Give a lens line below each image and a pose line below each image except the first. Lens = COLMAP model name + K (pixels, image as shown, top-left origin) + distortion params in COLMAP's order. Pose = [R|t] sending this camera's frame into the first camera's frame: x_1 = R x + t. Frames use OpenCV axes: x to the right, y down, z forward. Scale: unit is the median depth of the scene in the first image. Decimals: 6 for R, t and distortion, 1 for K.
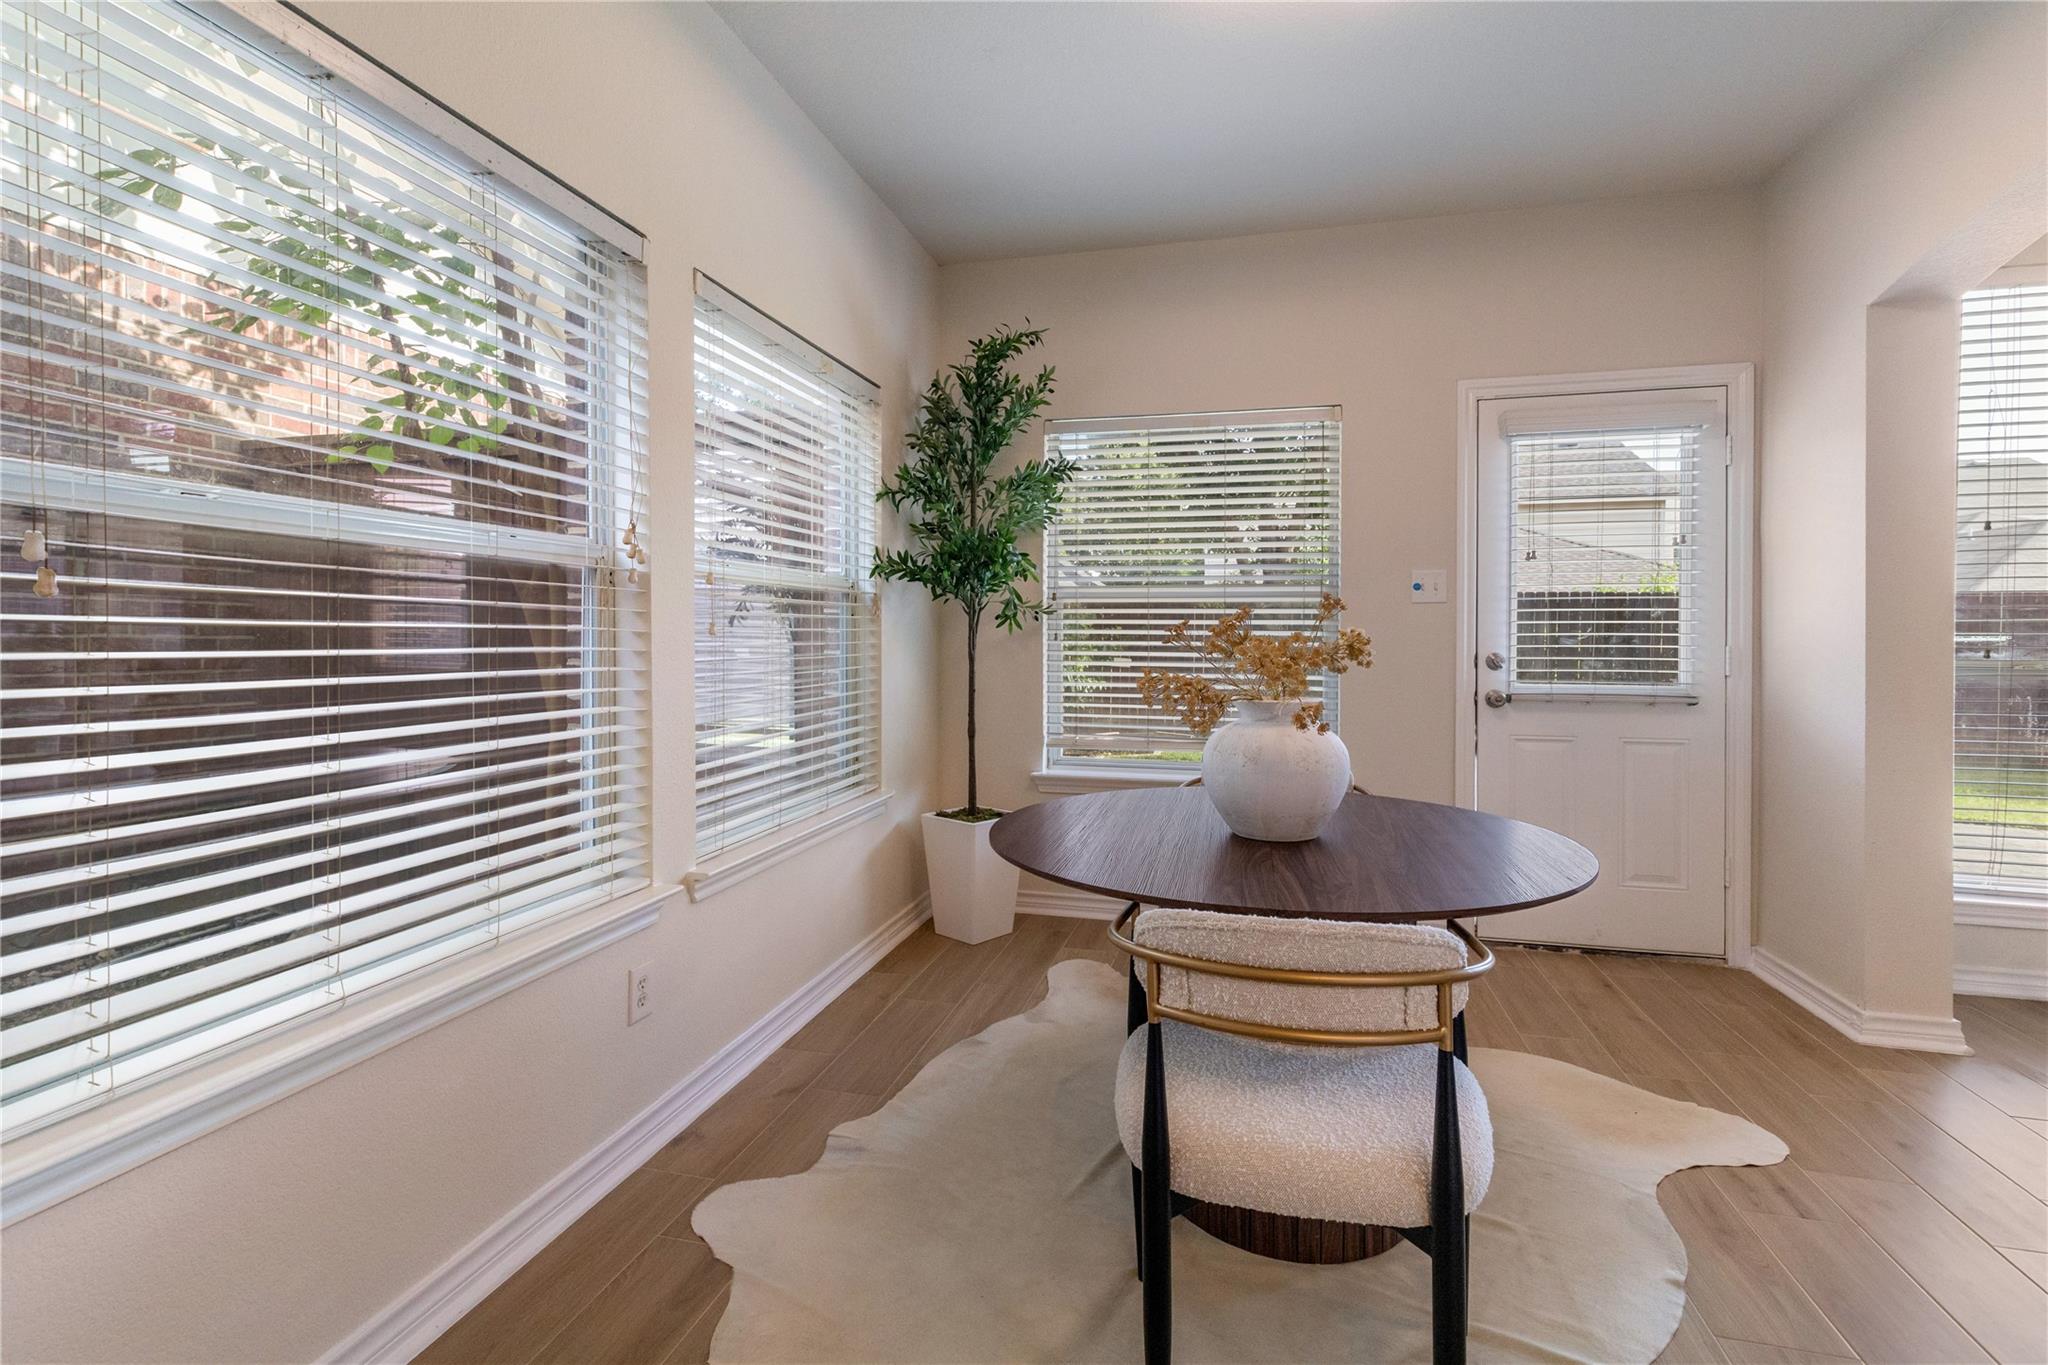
lens RADIAL K [[947.4, 0, 1036.2], [0, 947.4, 639.9], [0, 0, 1]] dist [0.004872, 0.000211]
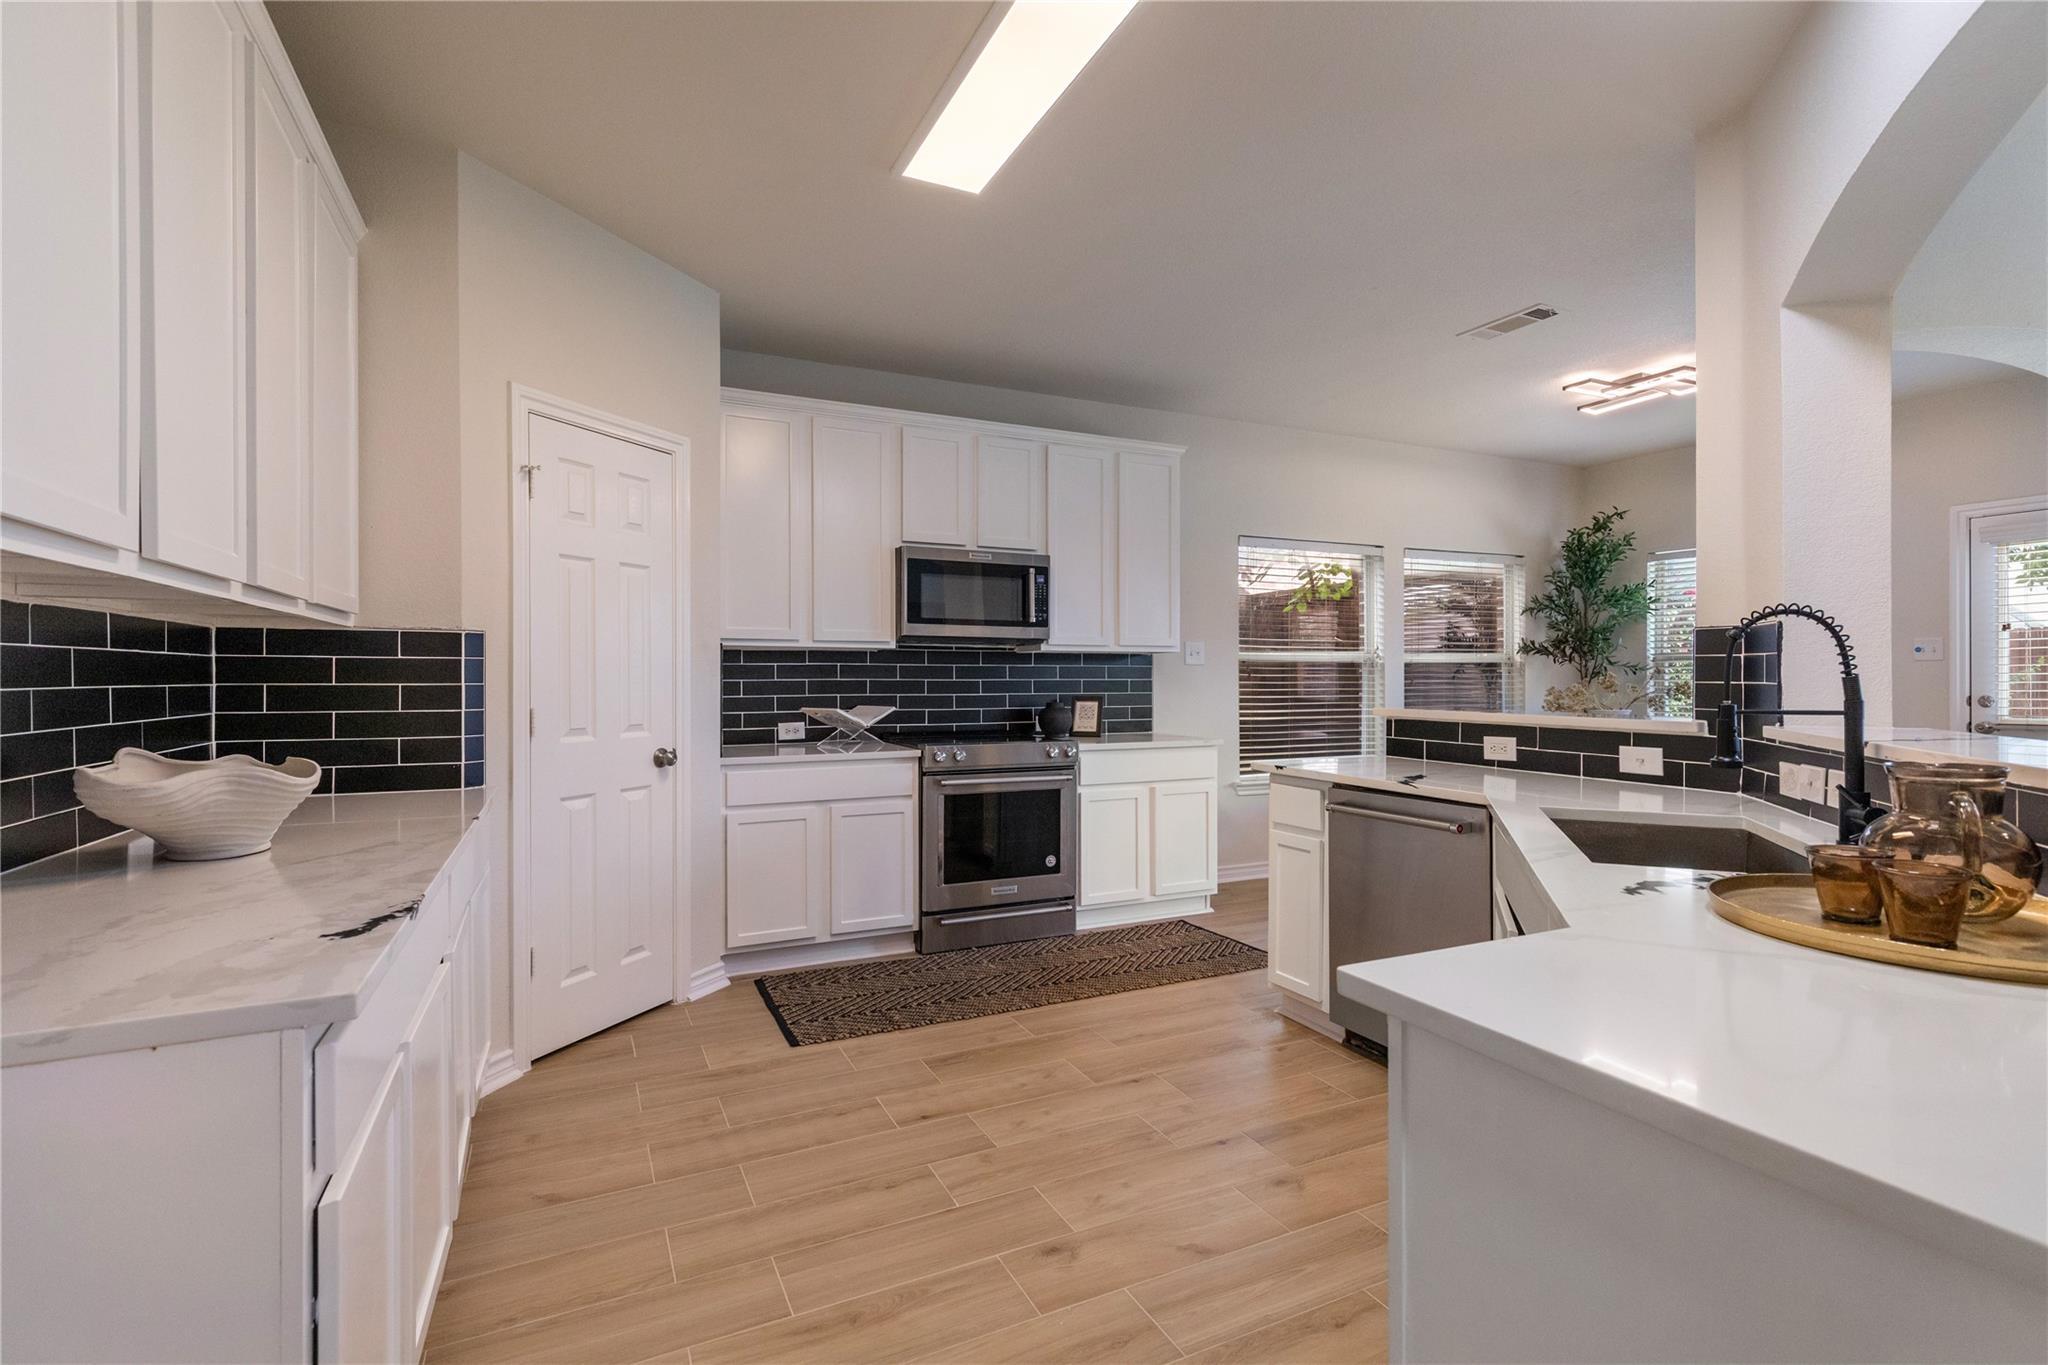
lens RADIAL K [[947.4, 0, 1025.7], [0, 947.4, 682.0], [0, 0, 1]] dist [0.004872, 0.000211]
pose [[0.642873, -0.002200, -0.765969, 0.664899], [0.000235, 0.999996, -0.002675, -0.002626], [0.765973, 0.001540, 0.642871, -1.029058]]
